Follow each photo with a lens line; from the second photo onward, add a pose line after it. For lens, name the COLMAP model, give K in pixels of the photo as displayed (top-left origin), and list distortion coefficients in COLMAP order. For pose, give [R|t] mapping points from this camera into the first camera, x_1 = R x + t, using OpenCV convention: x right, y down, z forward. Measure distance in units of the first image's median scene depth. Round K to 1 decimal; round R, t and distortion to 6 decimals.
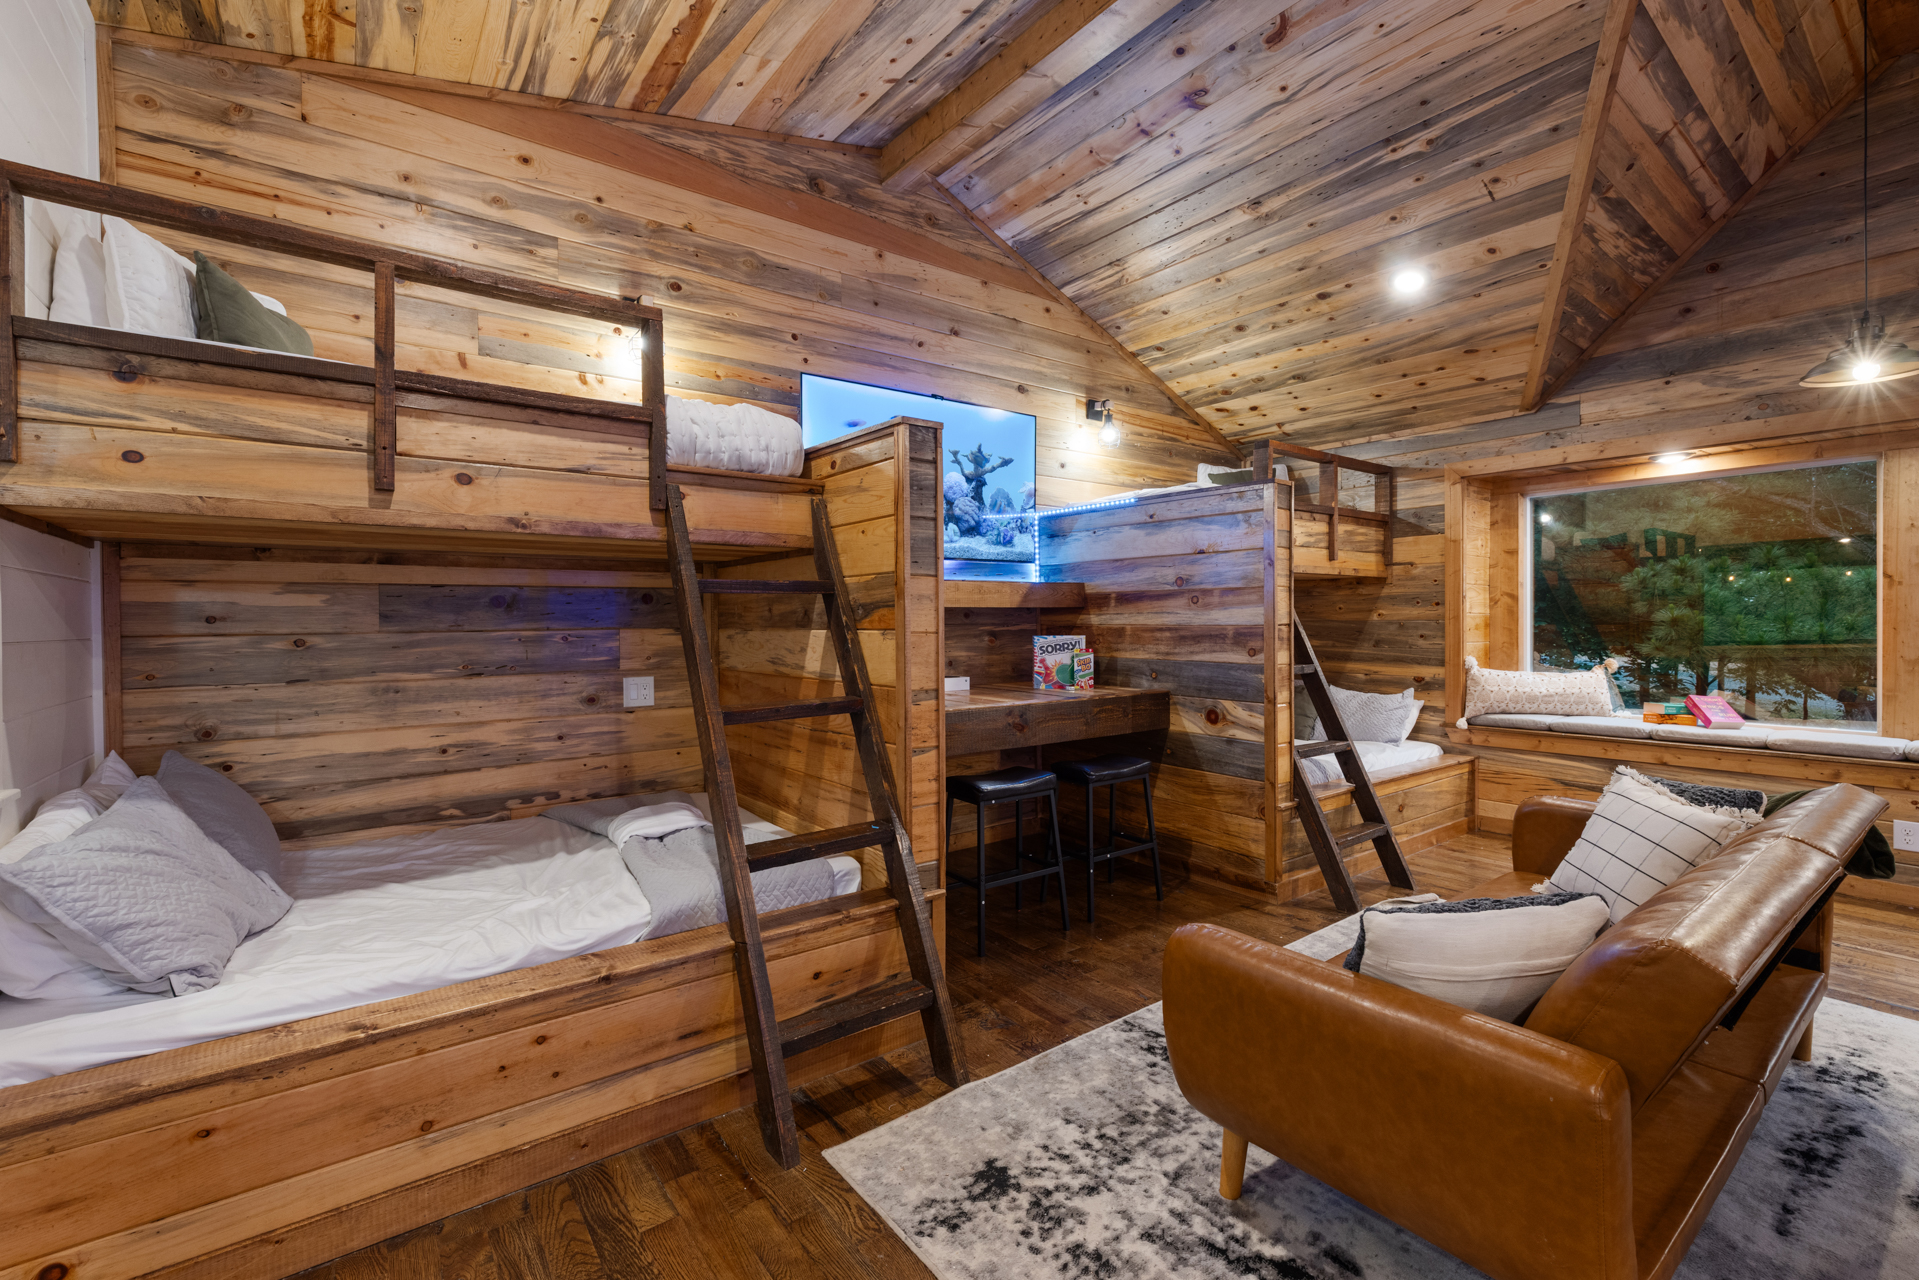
lens RADIAL K [[819.4, 0, 952.9], [0, 819.4, 624.4], [0, 0, 1]] dist [0.000998, -0.000067]
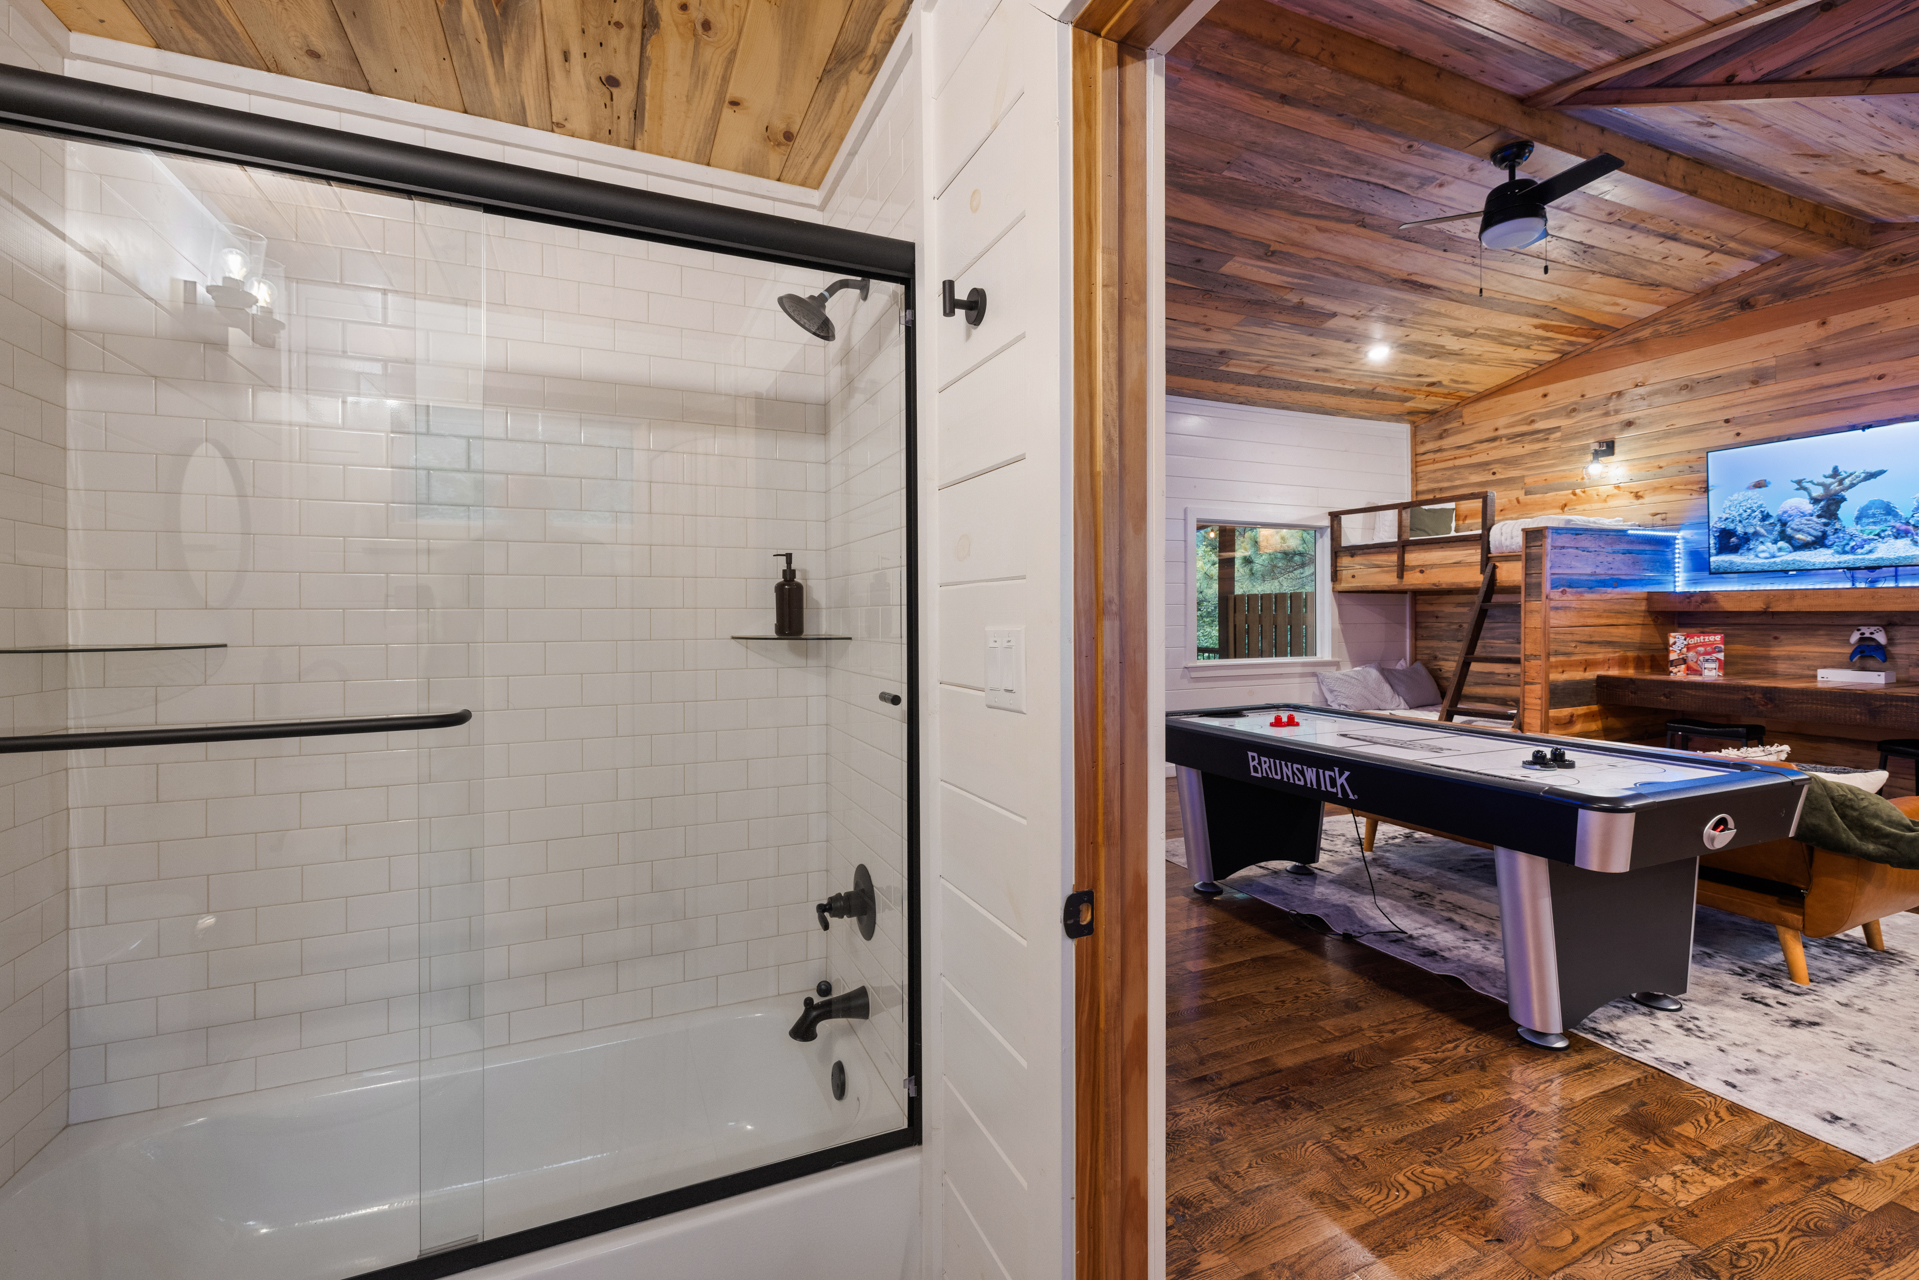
lens RADIAL K [[814.7, 0, 953.8], [0, 814.7, 618.5], [0, 0, 1]] dist [0.000745, 0.000583]
pose [[-0.224164, 0.014800, -0.974439, 1.503449], [0.001437, 0.999889, 0.014856, -0.030462], [0.974550, 0.001930, -0.224160, 0.007457]]
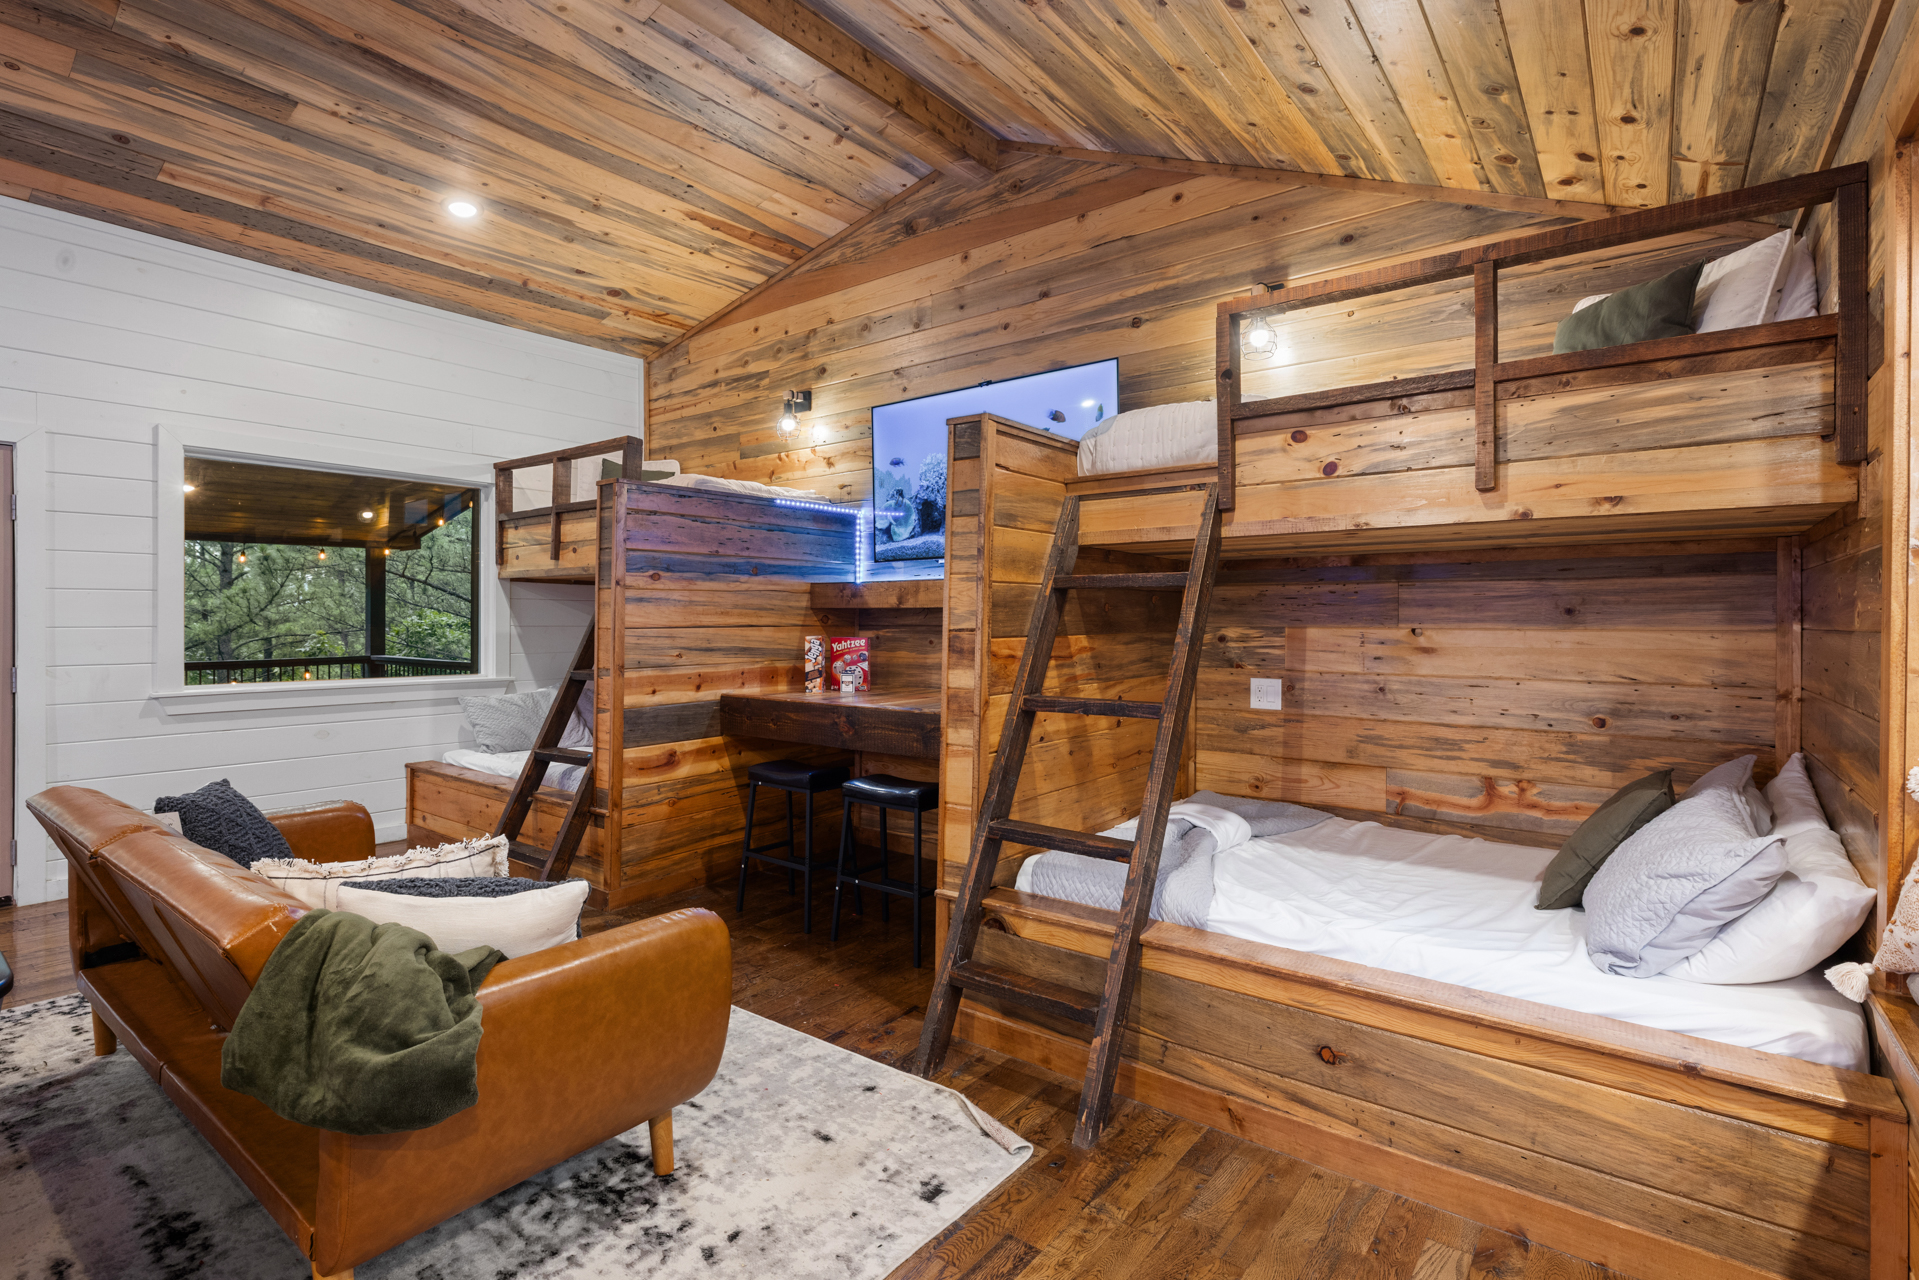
lens RADIAL K [[908.9, 0, 946.0], [0, 908.9, 621.9], [0, 0, 1]] dist [-0.000743, 0.000559]
pose [[0.263020, 0.007069, -0.964765, 1.055839], [-0.009655, 0.999942, 0.004695, -0.009136], [0.964742, 0.008079, 0.263073, 0.738553]]
